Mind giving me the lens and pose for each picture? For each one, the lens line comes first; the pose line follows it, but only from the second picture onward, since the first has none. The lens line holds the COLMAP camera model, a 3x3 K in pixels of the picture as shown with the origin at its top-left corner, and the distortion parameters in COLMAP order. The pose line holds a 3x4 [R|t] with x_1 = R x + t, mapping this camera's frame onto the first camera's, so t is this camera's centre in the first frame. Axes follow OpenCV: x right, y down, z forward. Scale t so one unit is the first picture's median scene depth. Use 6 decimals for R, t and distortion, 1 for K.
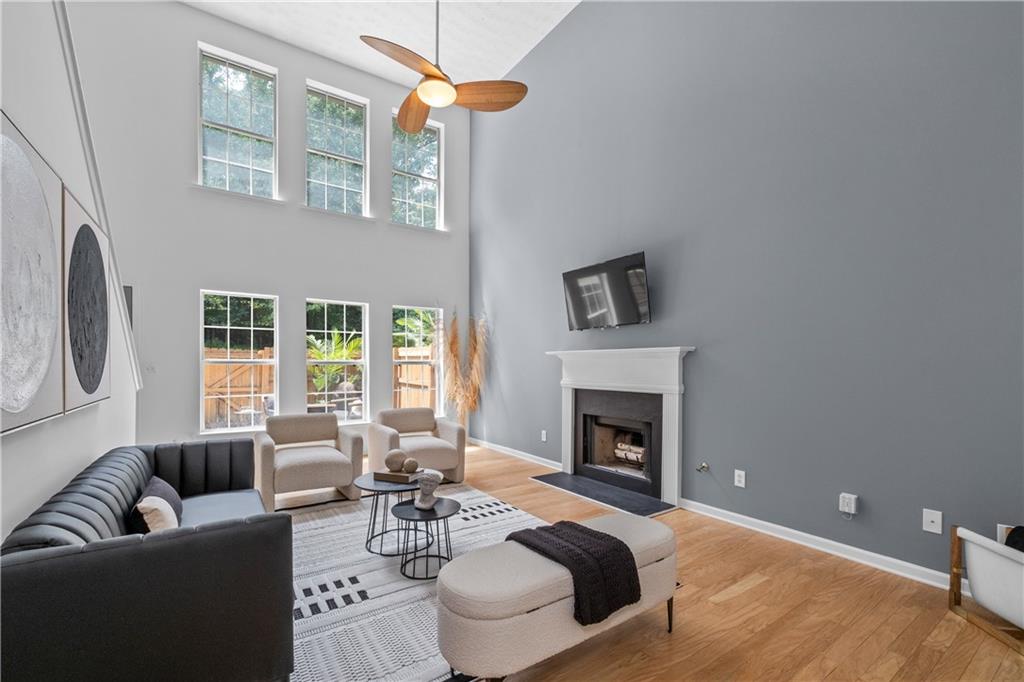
lens RADIAL K [[442.4, 0, 509.3], [0, 442.4, 367.6], [0, 0, 1]] dist [-0.003062, -0.000176]
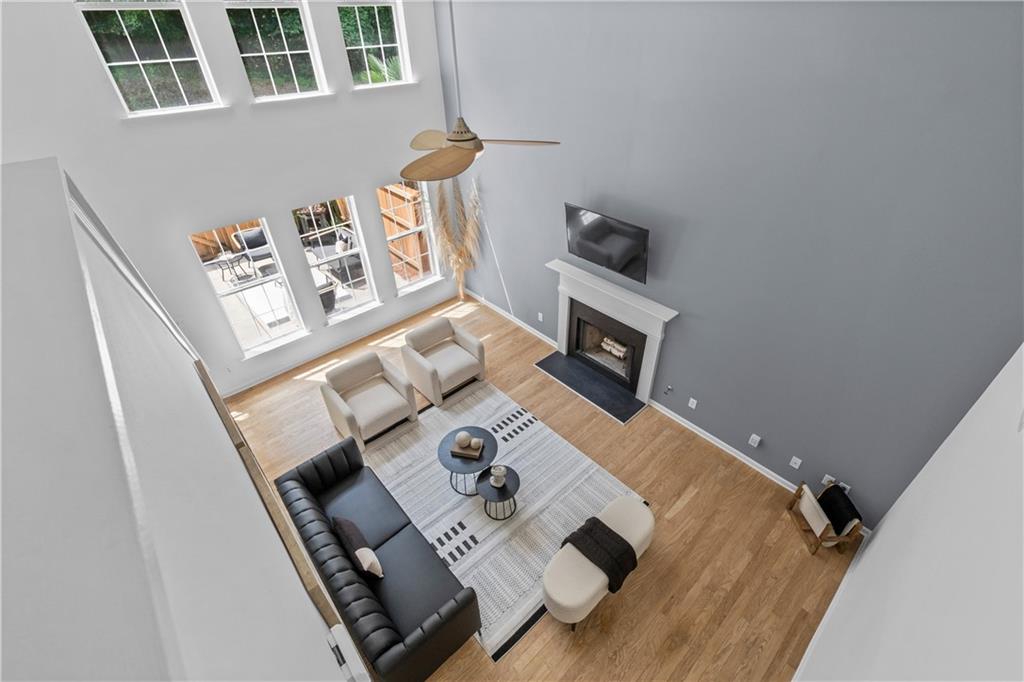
lens RADIAL K [[452.2, 0, 512.0], [0, 452.2, 341.0], [0, 0, 1]] dist [0.003414, 0.000284]
pose [[0.990368, -0.106165, 0.088883, -0.128497], [0.035296, 0.814307, 0.579360, -0.573743], [-0.133886, -0.570642, 0.810211, -0.008807]]
